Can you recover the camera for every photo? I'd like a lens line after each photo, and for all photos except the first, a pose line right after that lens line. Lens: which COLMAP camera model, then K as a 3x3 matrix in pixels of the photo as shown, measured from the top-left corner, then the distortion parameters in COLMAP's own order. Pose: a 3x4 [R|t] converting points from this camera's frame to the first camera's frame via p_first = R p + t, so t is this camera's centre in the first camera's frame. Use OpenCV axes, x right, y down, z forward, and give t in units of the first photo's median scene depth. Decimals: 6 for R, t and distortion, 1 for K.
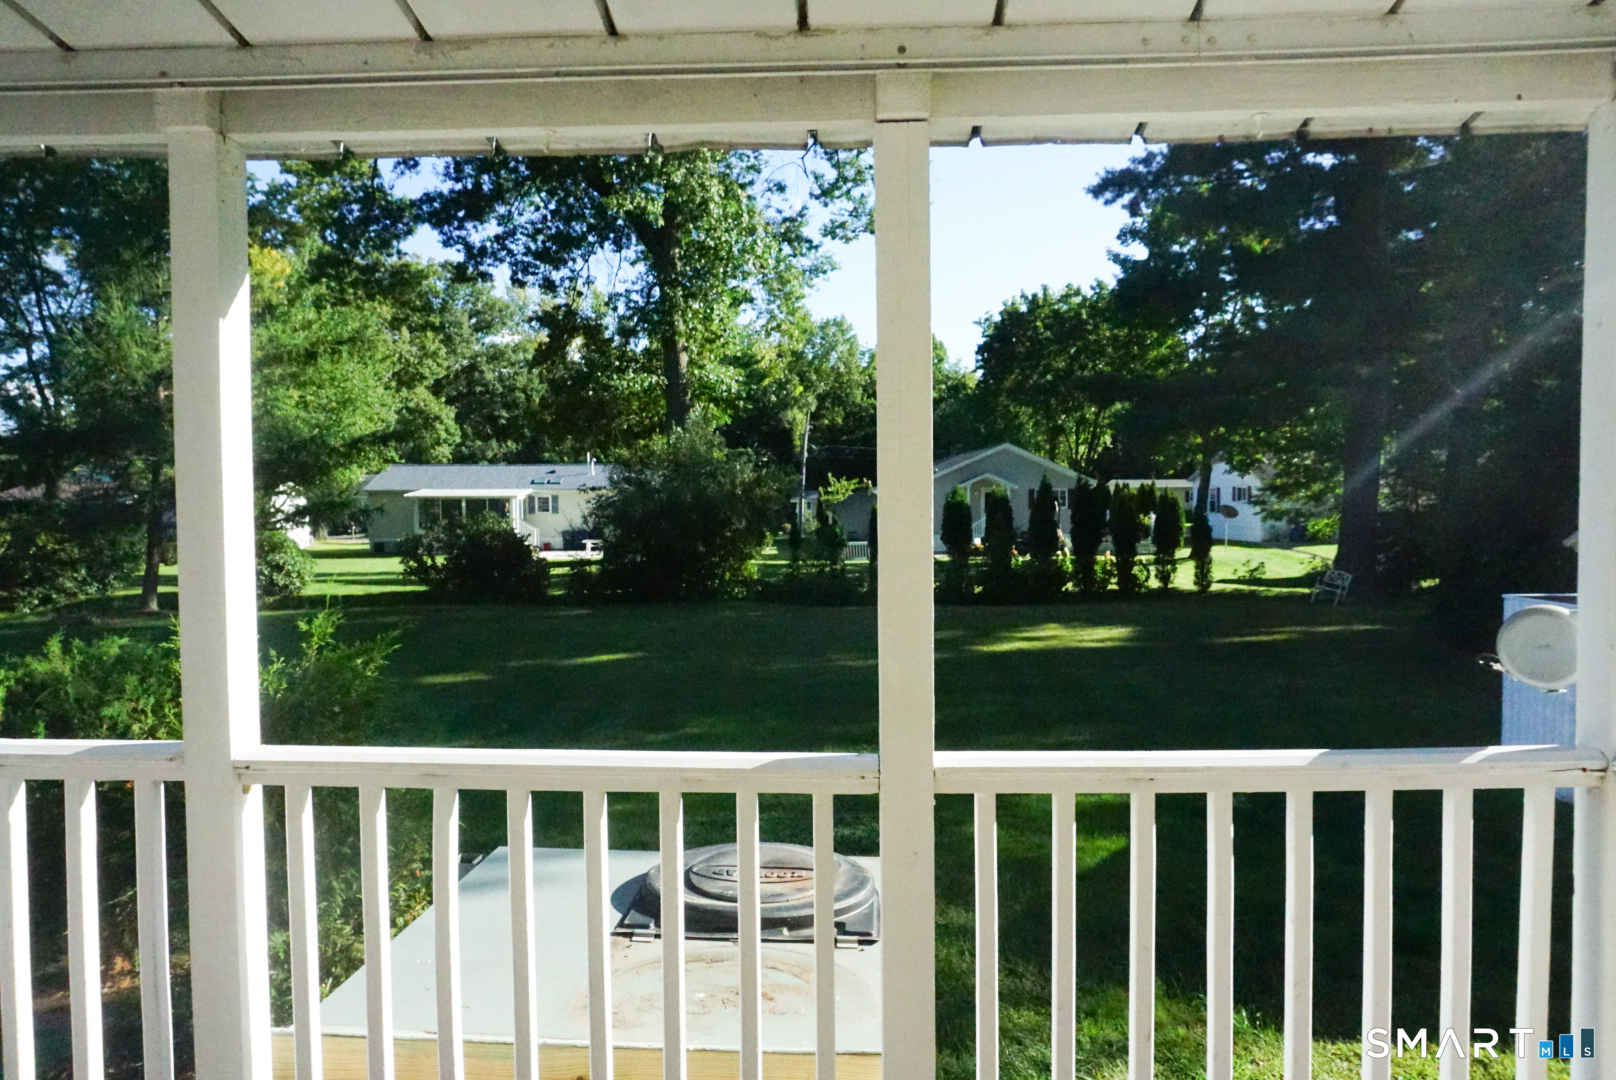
lens RADIAL K [[1094.9, 0, 809.3], [0, 1094.9, 525.9], [0, 0, 1]] dist [0.001516, 0.000120]
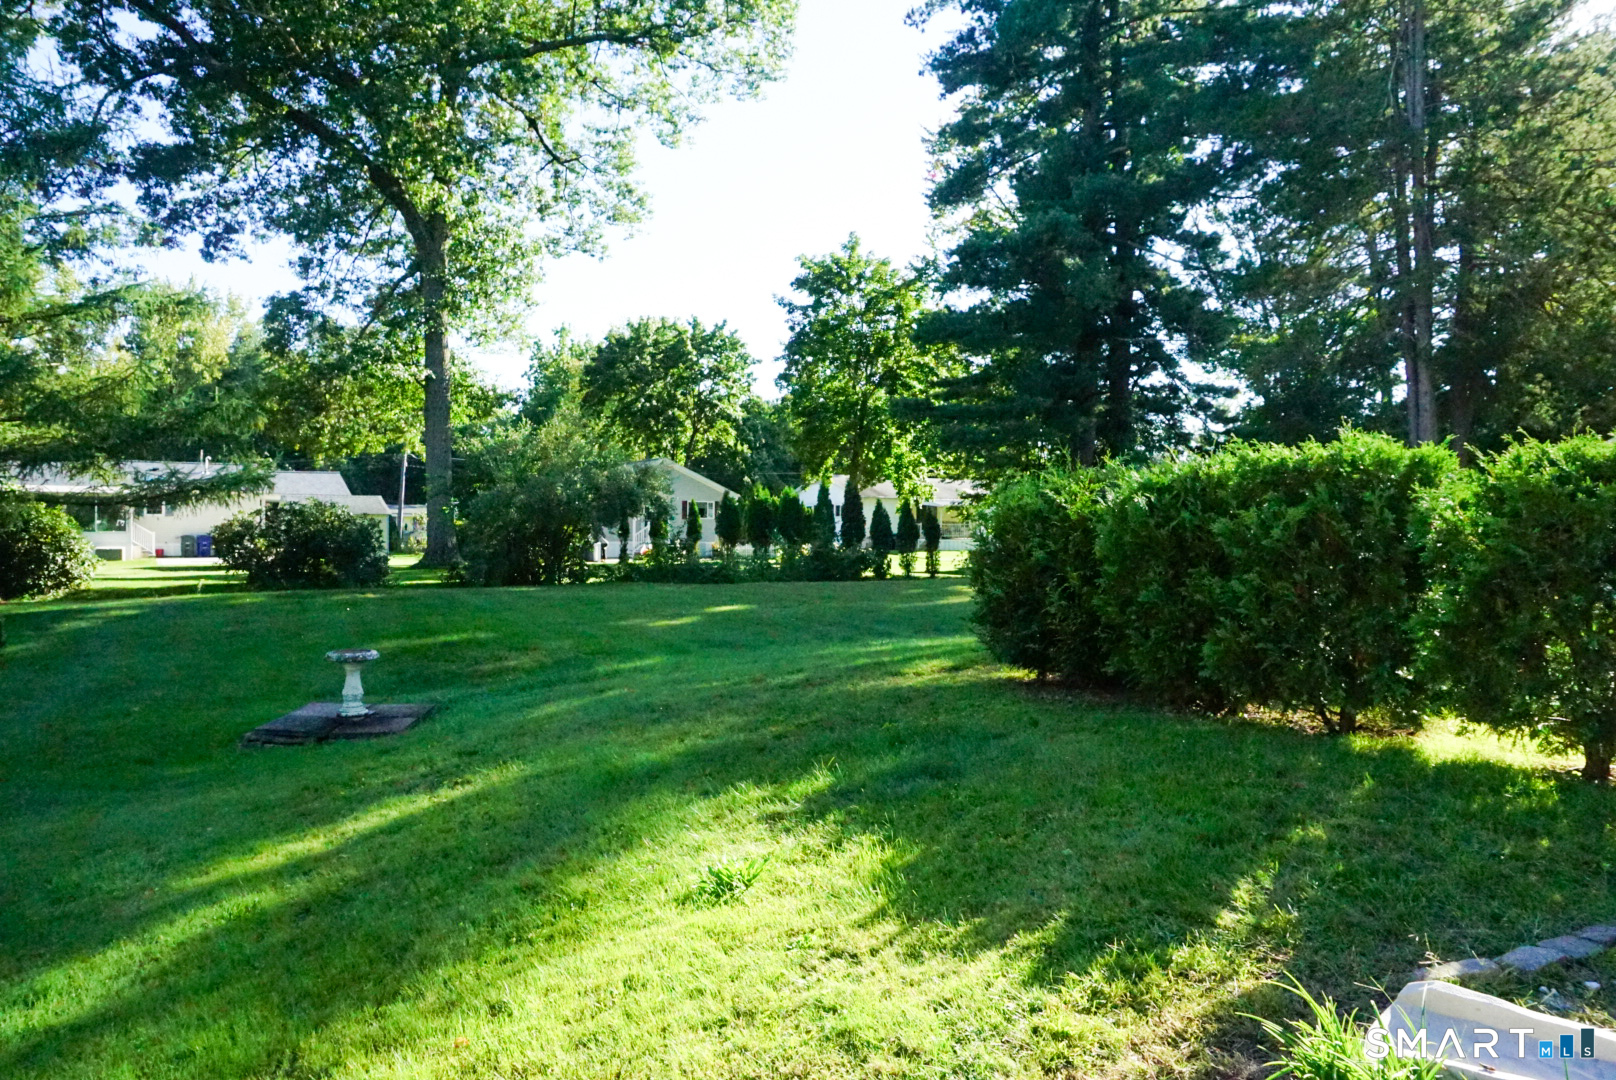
lens RADIAL K [[1118.3, 0, 761.8], [0, 1118.3, 543.6], [0, 0, 1]] dist [-0.029842, 0.052585]
pose [[0.881308, 0.008616, 0.472464, -0.318486], [-0.001361, 0.999876, -0.015694, 0.032434], [-0.472540, 0.013189, 0.881210, -0.028360]]
